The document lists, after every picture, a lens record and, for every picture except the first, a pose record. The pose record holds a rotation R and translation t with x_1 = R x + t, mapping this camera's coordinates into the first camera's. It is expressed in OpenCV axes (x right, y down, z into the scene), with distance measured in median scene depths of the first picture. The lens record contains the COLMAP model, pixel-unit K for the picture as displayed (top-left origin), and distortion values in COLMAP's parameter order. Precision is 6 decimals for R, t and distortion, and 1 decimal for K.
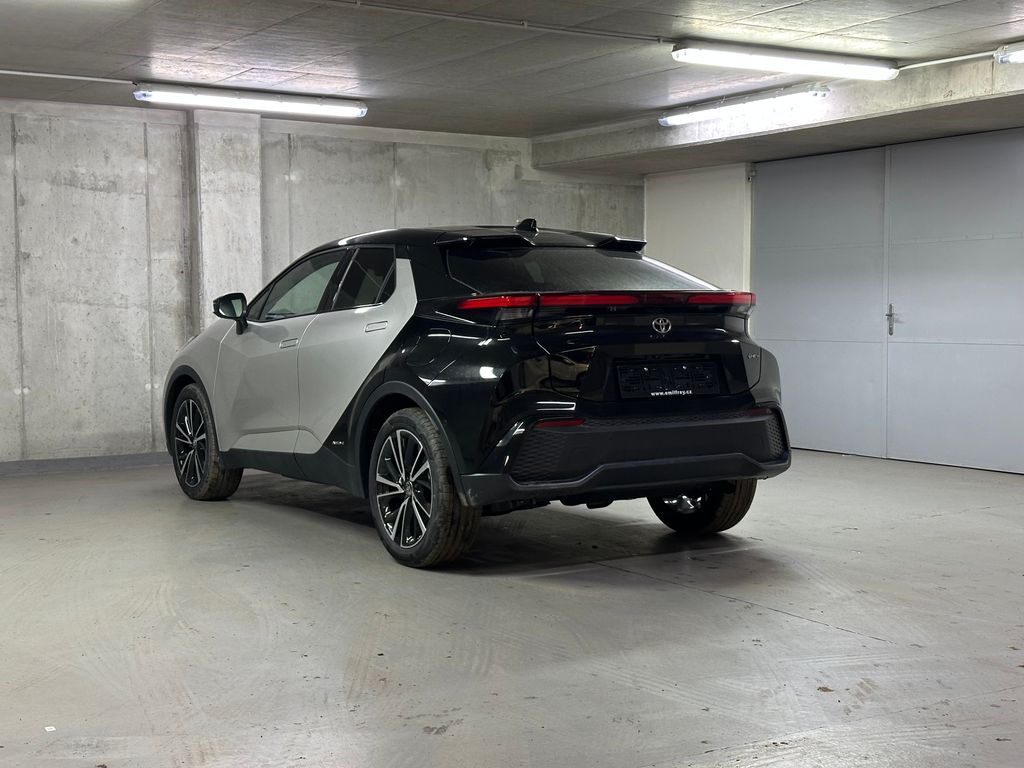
lens RADIAL K [[1416.2, 0, 517.9], [0, 1416.2, 391.4], [0, 0, 1]] dist [0.199633, -0.418493]
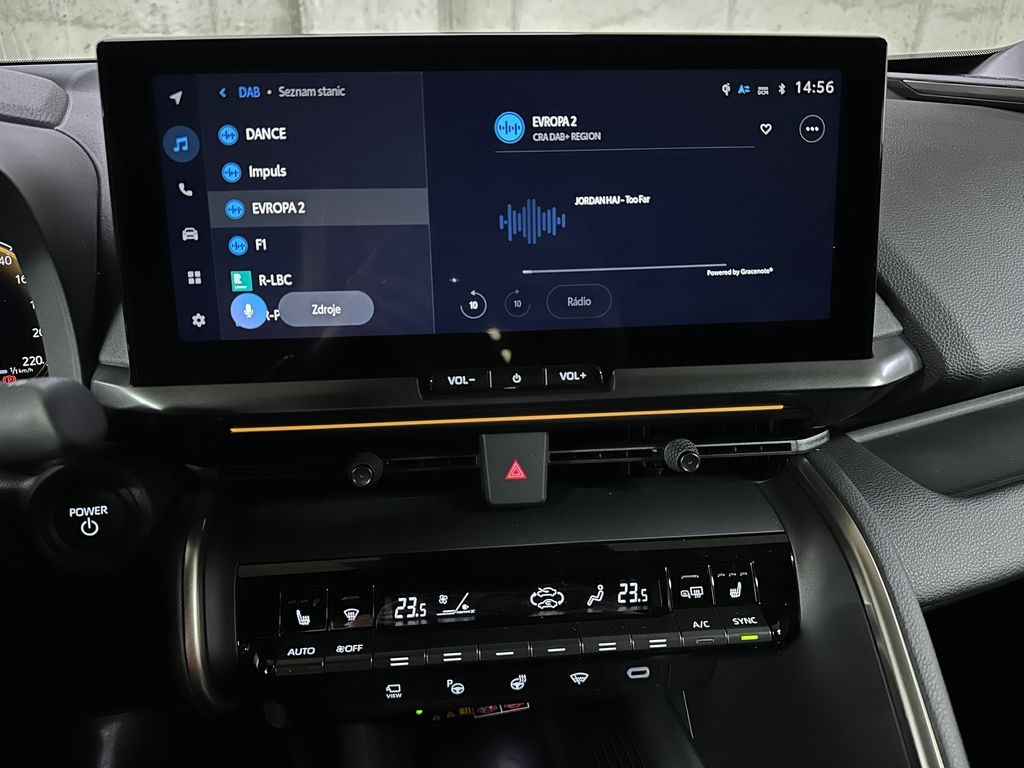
lens RADIAL K [[704.4, 0, 510.2], [0, 704.4, 411.7], [0, 0, 1]] dist [-0.000930, -0.018143]
pose [[0.935406, 0.171908, -0.308970, -0.065124], [-0.035111, 0.914691, 0.402627, -0.040335], [0.351827, -0.365771, 0.861643, 0.783062]]
